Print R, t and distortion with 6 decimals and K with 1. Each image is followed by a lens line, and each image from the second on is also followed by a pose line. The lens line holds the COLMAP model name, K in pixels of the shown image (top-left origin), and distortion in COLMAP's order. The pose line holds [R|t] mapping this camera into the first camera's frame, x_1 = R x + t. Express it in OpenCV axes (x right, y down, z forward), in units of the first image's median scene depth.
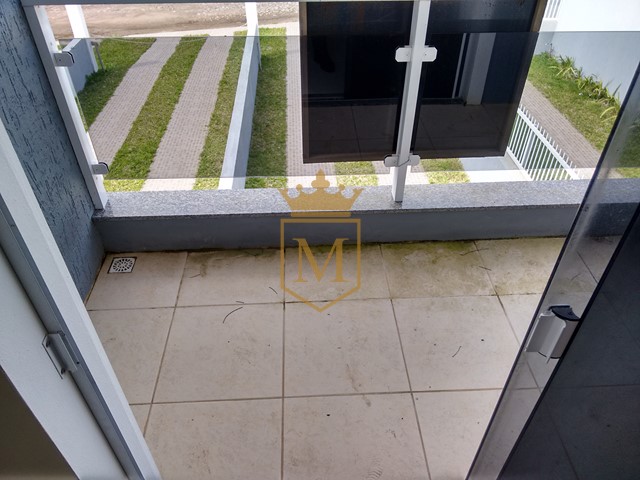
lens RADIAL K [[499.4, 0, 320.0], [0, 499.4, 240.0], [0, 0, 1]] dist [0.092956, -0.168544]
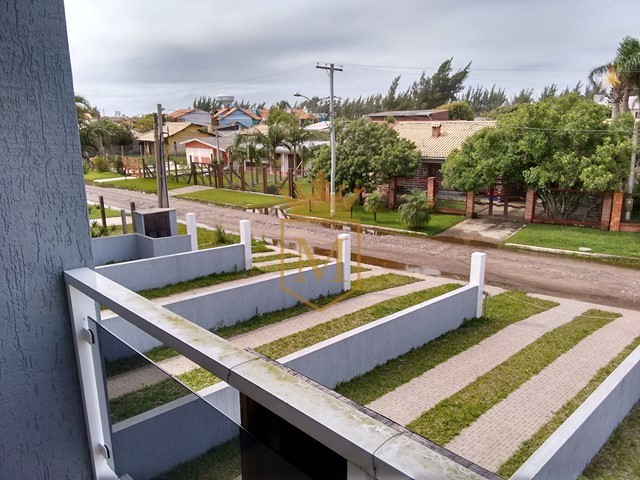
lens RADIAL K [[499.4, 0, 320.0], [0, 499.4, 240.0], [0, 0, 1]] dist [0.092956, -0.168544]
pose [[0.661810, 0.166965, -0.730842, 0.073432], [-0.475549, 0.847135, -0.237097, -0.074007], [0.579535, 0.504464, 0.640043, 0.079930]]
